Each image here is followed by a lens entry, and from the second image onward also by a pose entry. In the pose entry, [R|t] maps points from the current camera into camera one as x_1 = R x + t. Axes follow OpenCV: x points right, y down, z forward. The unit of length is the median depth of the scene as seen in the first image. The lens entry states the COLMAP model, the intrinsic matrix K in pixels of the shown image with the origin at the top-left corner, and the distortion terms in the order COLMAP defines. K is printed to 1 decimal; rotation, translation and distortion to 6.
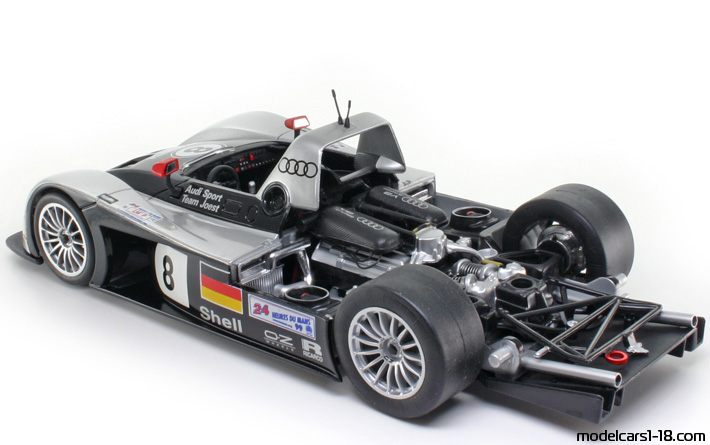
lens RADIAL K [[1259.0, 0, 355.0], [0, 1259.0, 222.5], [0, 0, 1]] dist [-0.189235, -0.079732]
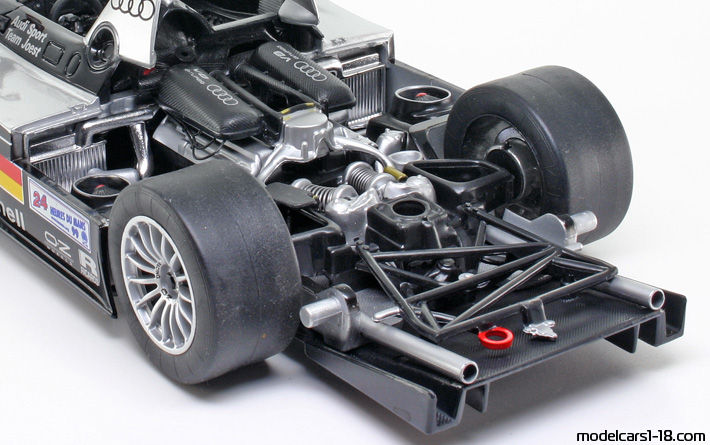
lens RADIAL K [[1733.8, 0, 355.0], [0, 1733.8, 222.5], [0, 0, 1]] dist [-0.047353, -0.735359]
pose [[0.969440, 0.118843, -0.214622, 0.295751], [-0.099920, 0.990256, 0.096999, -0.029487], [0.224058, -0.072590, 0.971869, 0.092118]]
